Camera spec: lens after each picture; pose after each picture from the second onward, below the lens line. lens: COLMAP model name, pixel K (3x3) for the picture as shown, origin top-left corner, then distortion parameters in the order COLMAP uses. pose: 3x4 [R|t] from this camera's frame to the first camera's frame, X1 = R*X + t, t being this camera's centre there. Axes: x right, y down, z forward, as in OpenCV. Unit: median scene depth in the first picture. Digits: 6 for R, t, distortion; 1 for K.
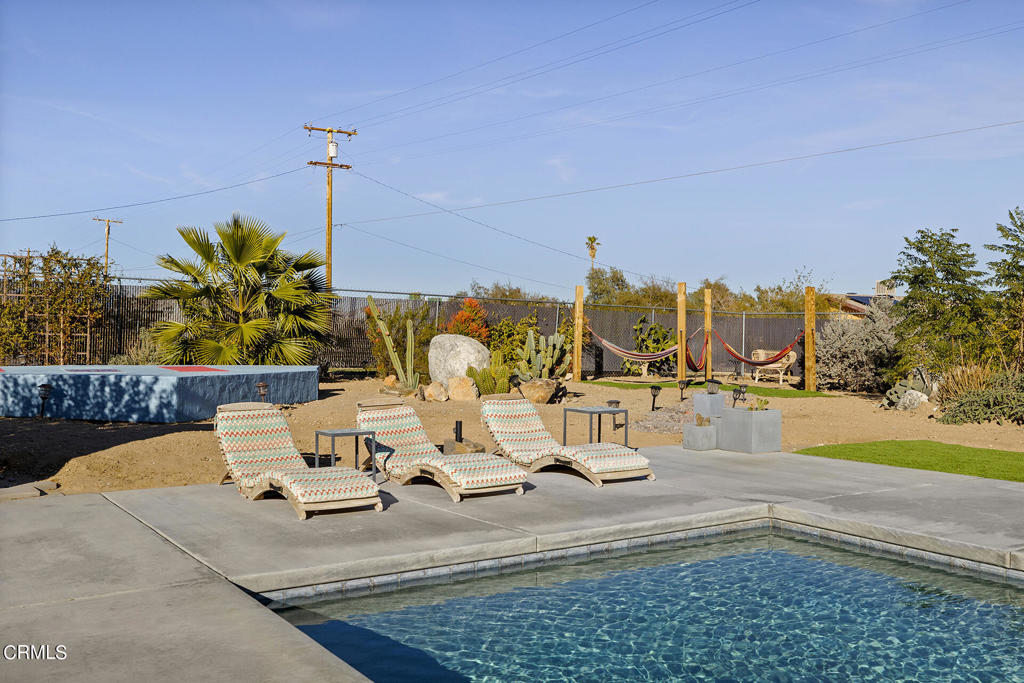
lens RADIAL K [[1007.0, 0, 511.8], [0, 1007.0, 338.6], [0, 0, 1]] dist [-0.007573, 0.000000]
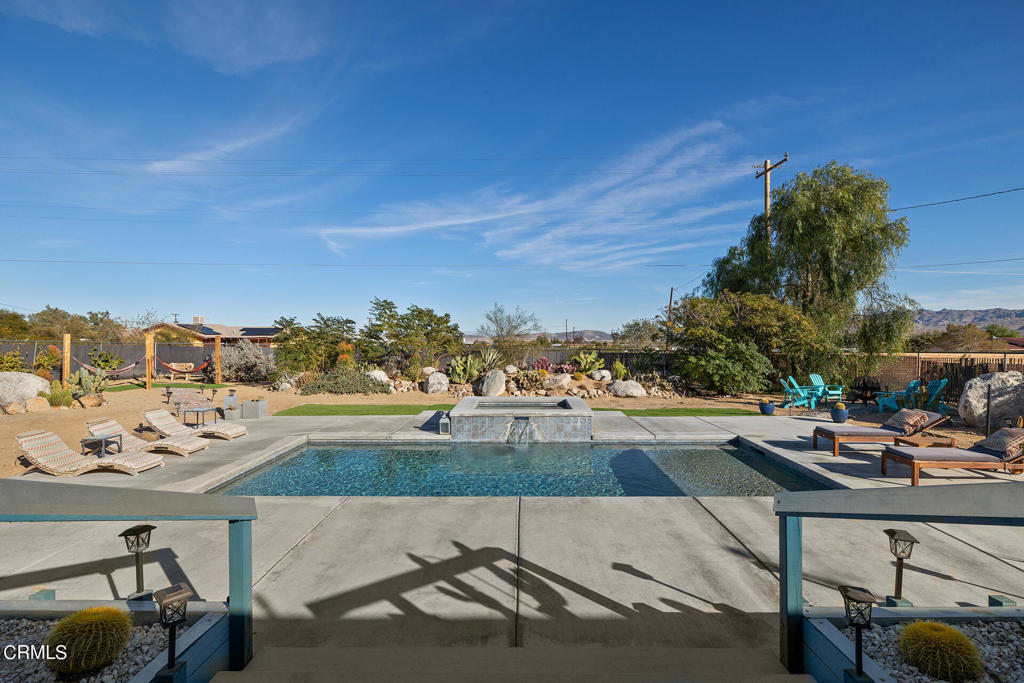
lens RADIAL K [[478.1, 0, 513.8], [0, 478.1, 333.1], [0, 0, 1]] dist [-0.003567, -0.001168]
pose [[0.567769, -0.000378, 0.823188, -0.274663], [0.013400, 0.999872, -0.008783, -0.058567], [-0.823079, 0.016018, 0.567701, -0.162287]]
